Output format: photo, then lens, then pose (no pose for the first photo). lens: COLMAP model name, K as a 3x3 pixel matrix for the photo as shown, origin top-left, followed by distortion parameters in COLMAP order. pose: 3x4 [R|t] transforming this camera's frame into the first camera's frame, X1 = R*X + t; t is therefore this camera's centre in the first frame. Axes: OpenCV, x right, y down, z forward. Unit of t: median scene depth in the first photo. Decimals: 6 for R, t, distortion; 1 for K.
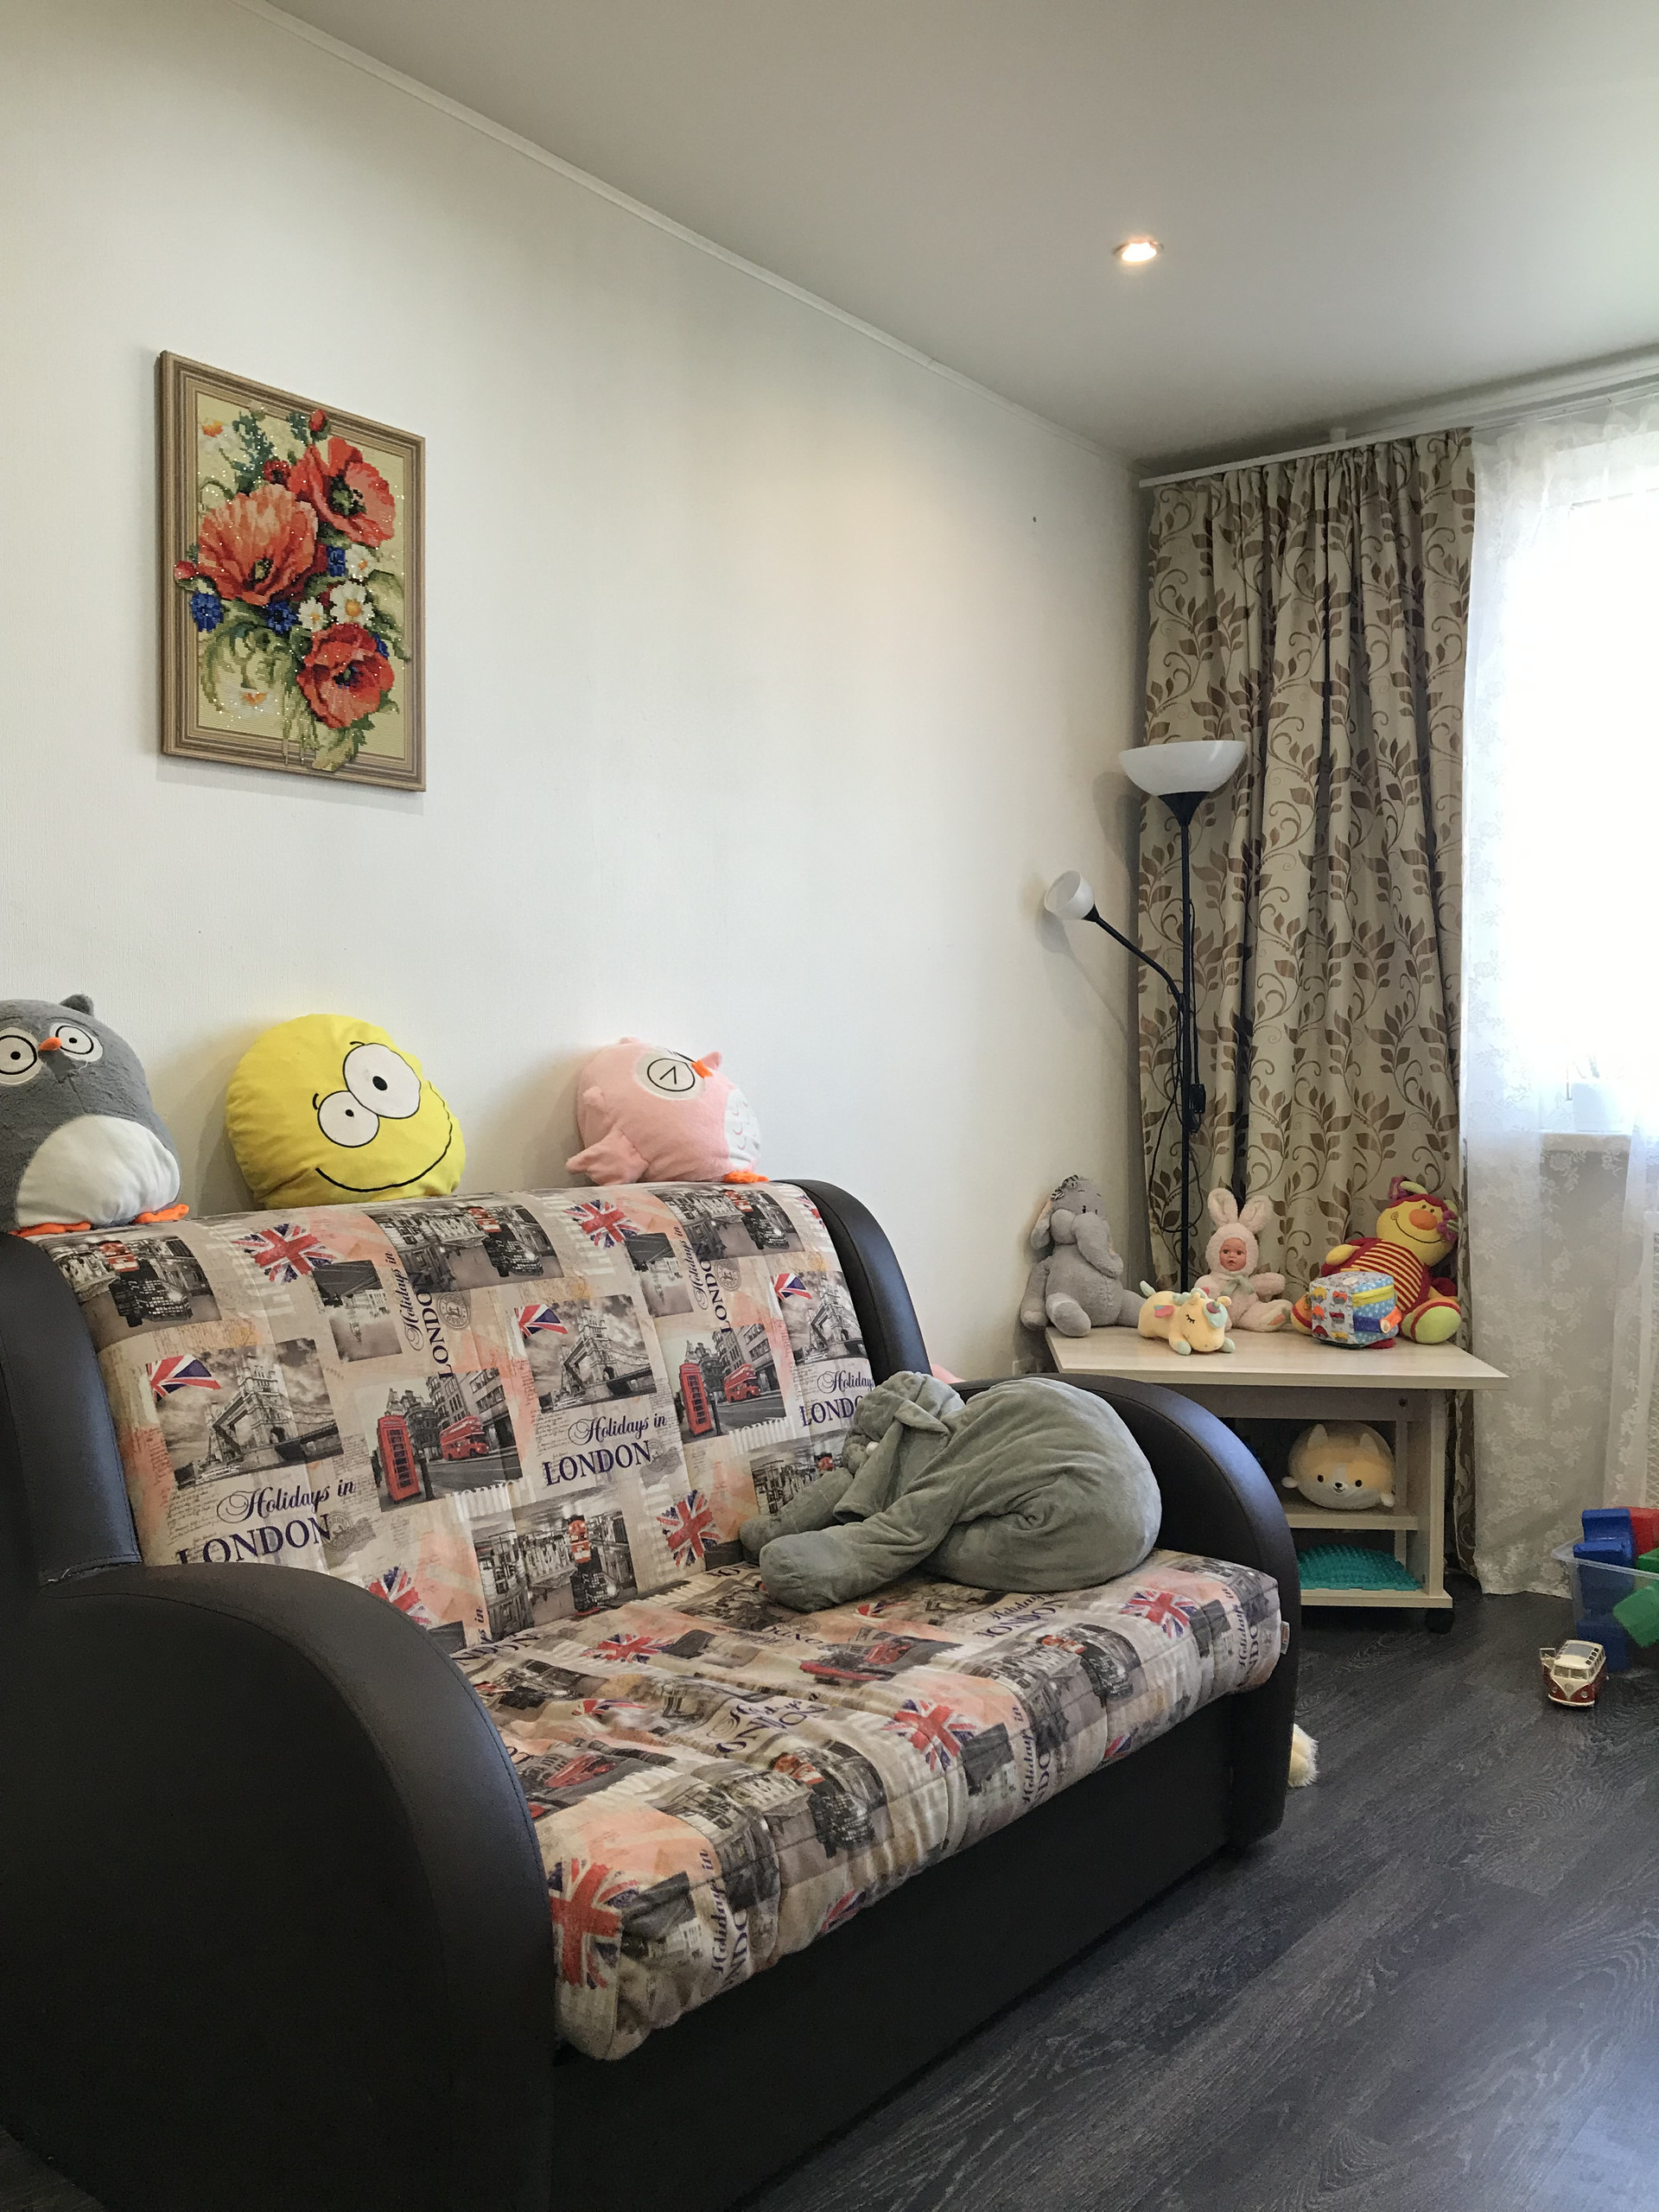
lens RADIAL K [[1840.6, 0, 825.2], [0, 1840.6, 1094.5], [0, 0, 1]] dist [0.048823, -0.055603]
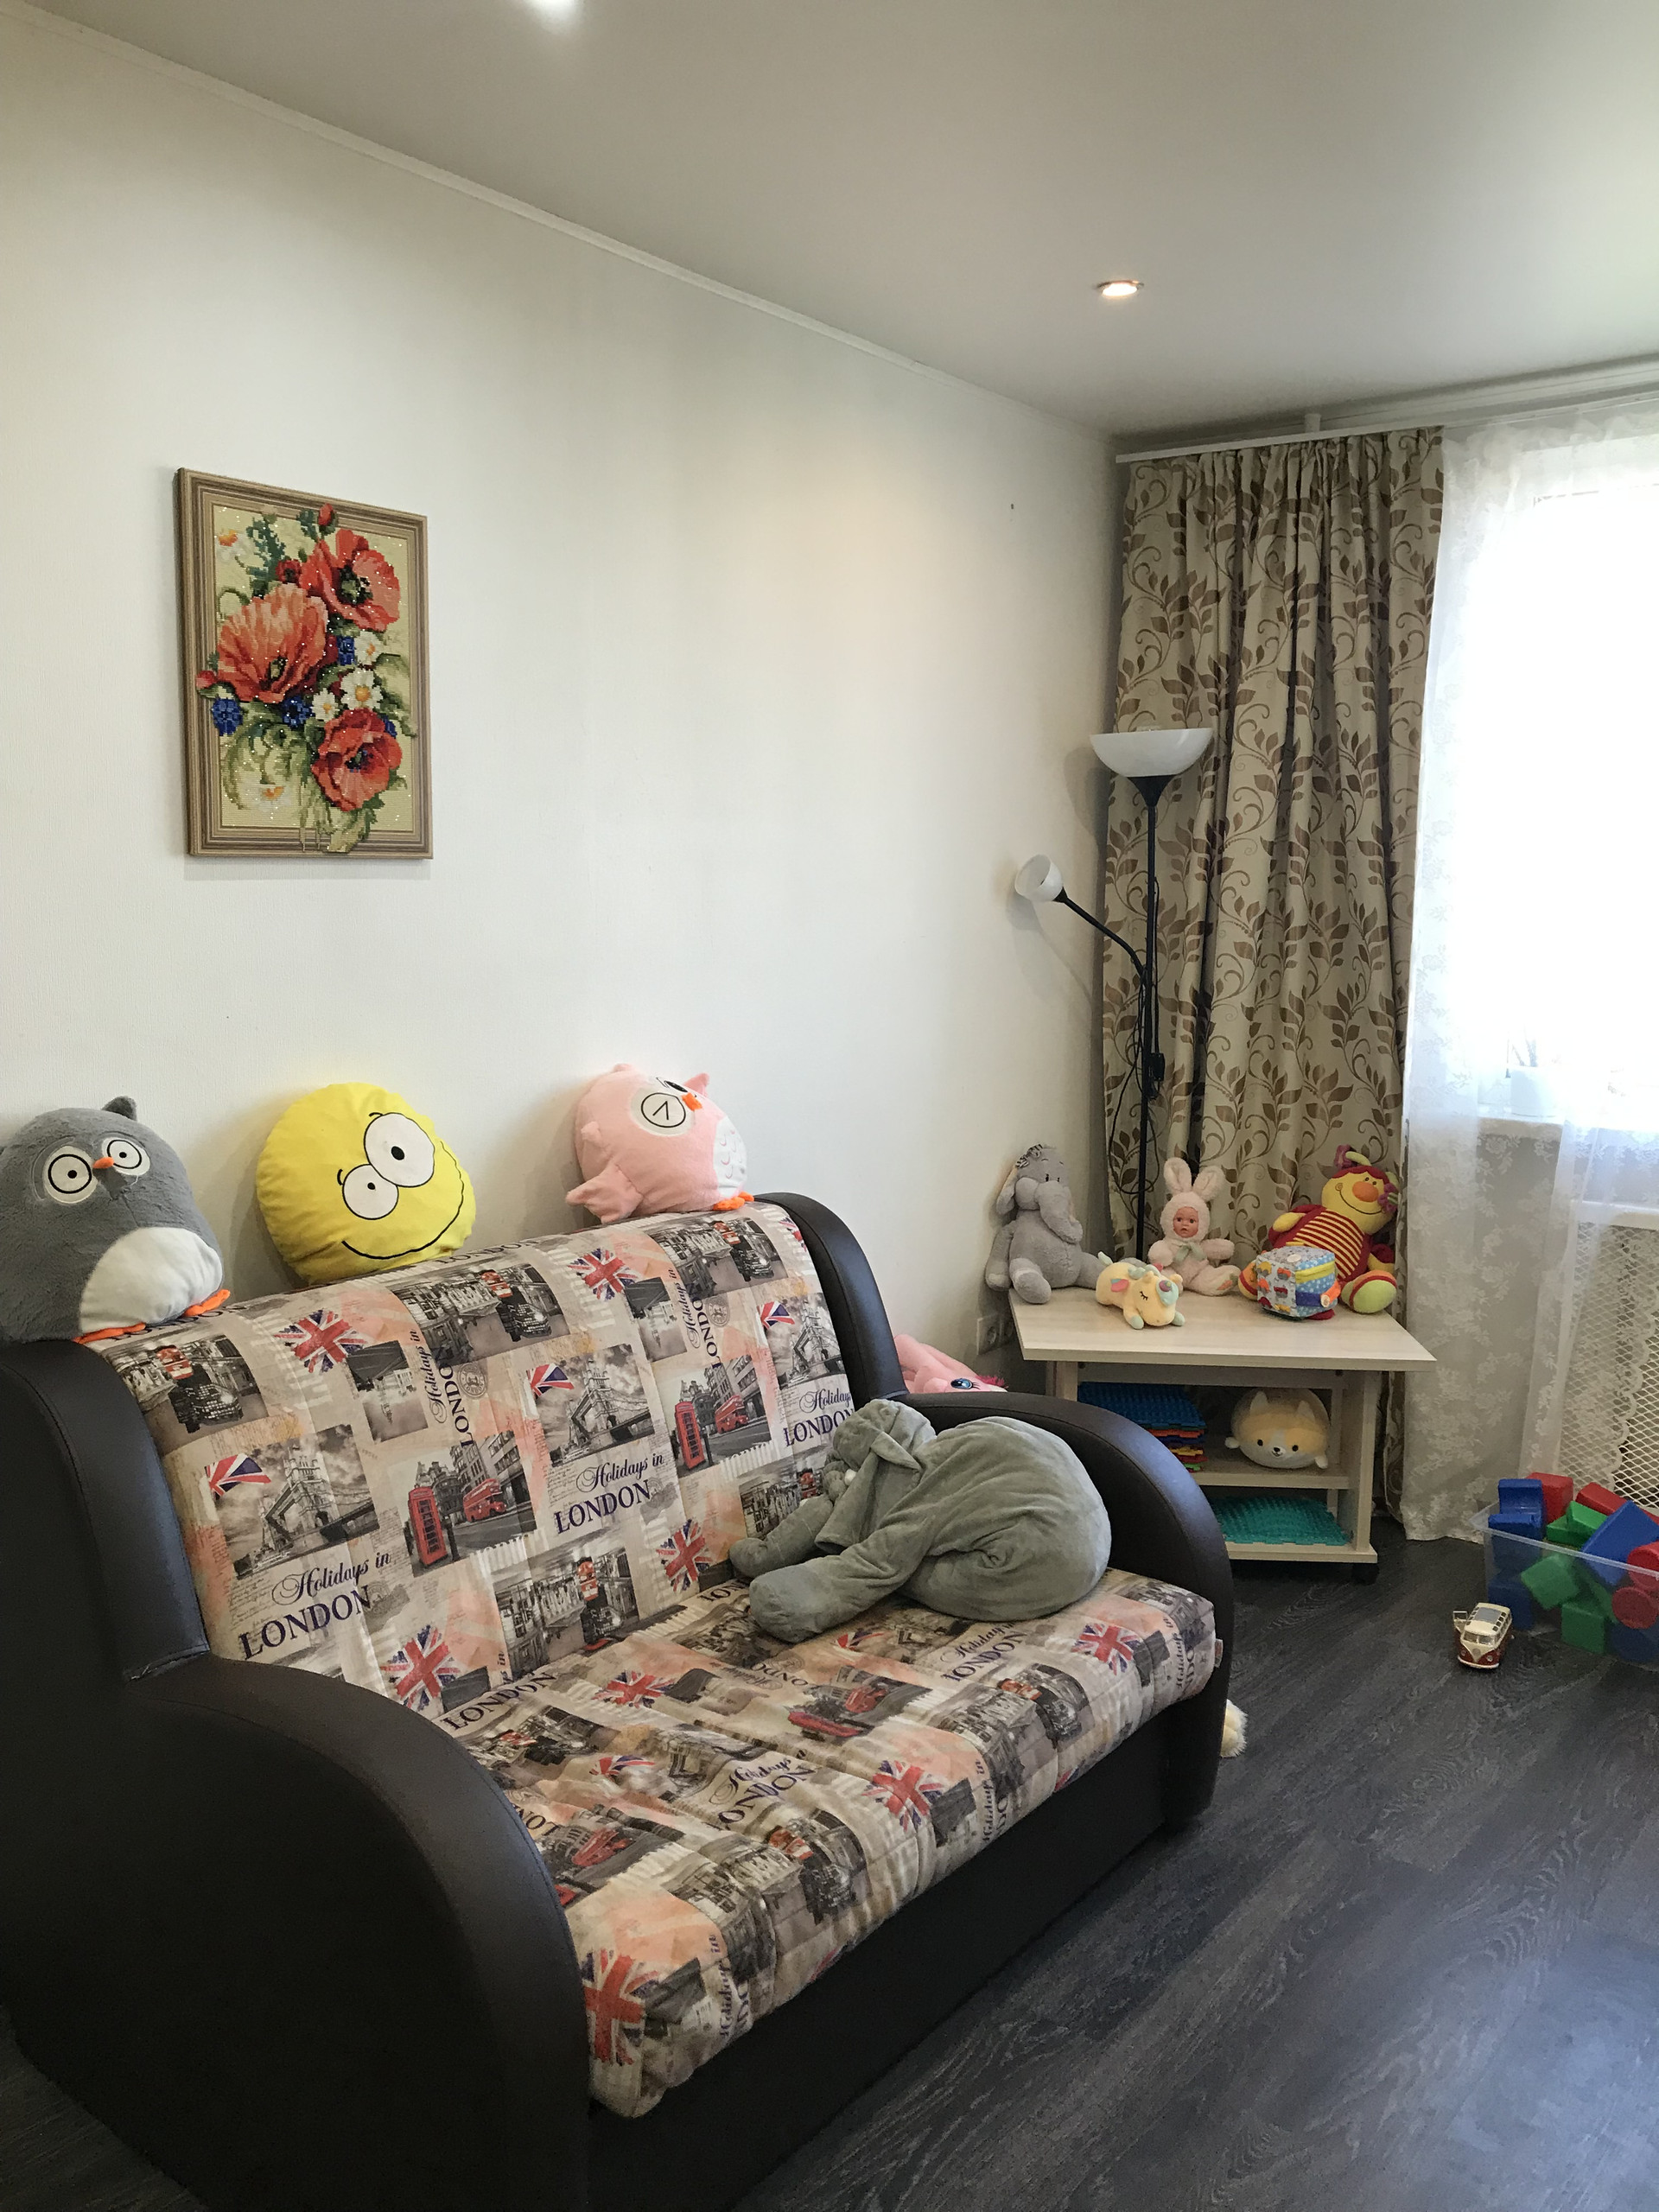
lens RADIAL K [[1840.6, 0, 811.6], [0, 1840.6, 1083.5], [0, 0, 1]] dist [0.048823, -0.055603]
pose [[0.999909, 0.005602, 0.012311, -0.012427], [-0.006868, 0.994422, 0.105254, -0.157248], [-0.011653, -0.105329, 0.994369, -0.069001]]
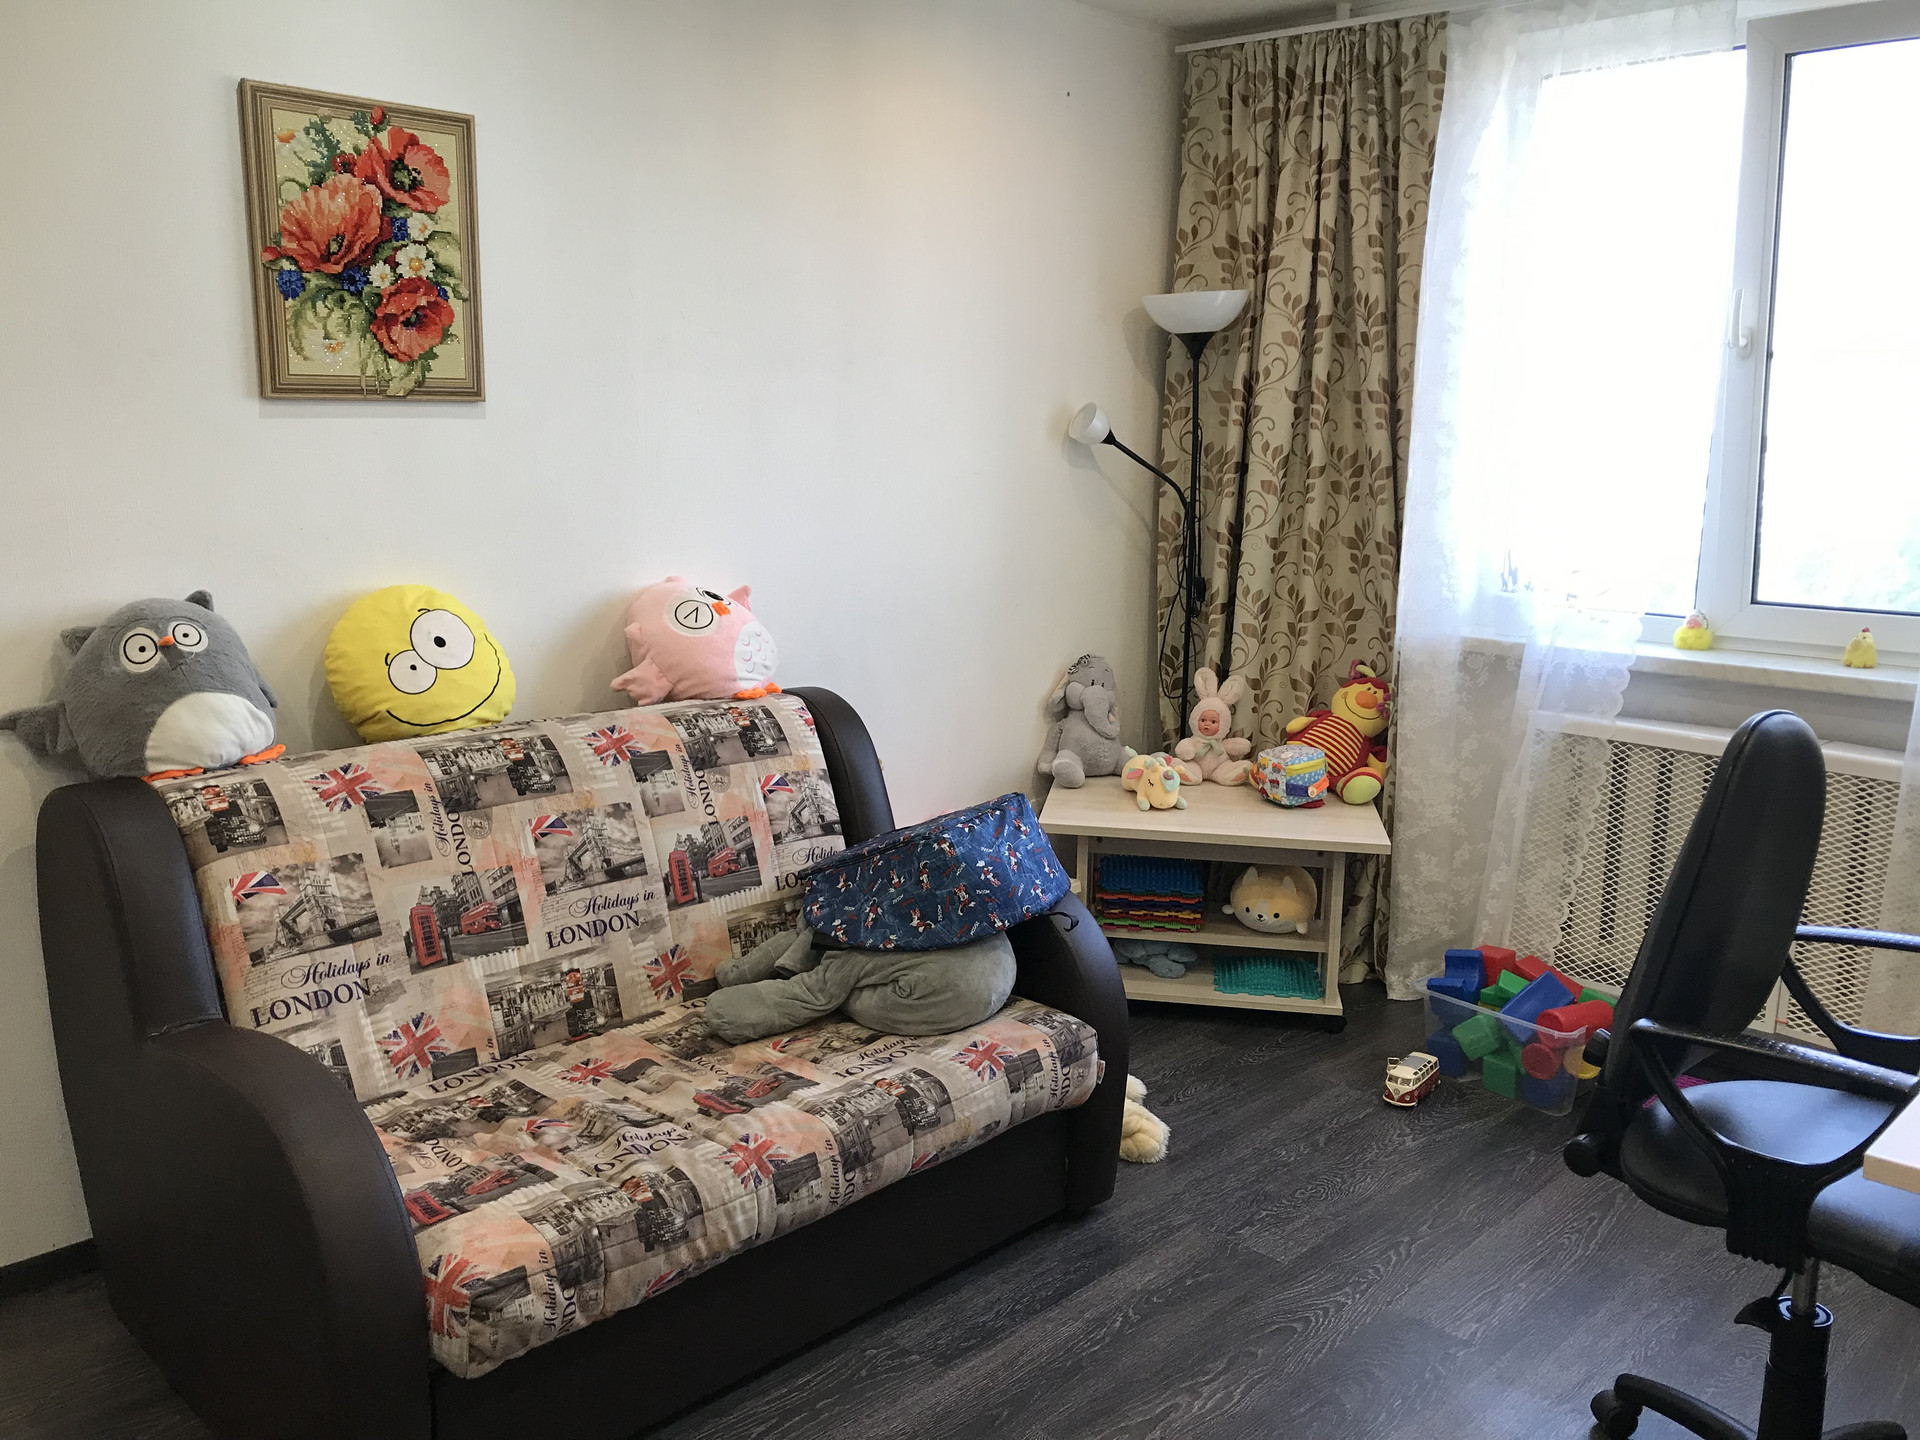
lens RADIAL K [[1597.6, 0, 939.5], [0, 1597.6, 712.8], [0, 0, 1]] dist [0.048823, -0.055603]
pose [[0.993777, 0.030833, -0.107031, 0.236890], [-0.012057, 0.985055, 0.171818, -0.155133], [0.110729, -0.169459, 0.979297, -0.103922]]
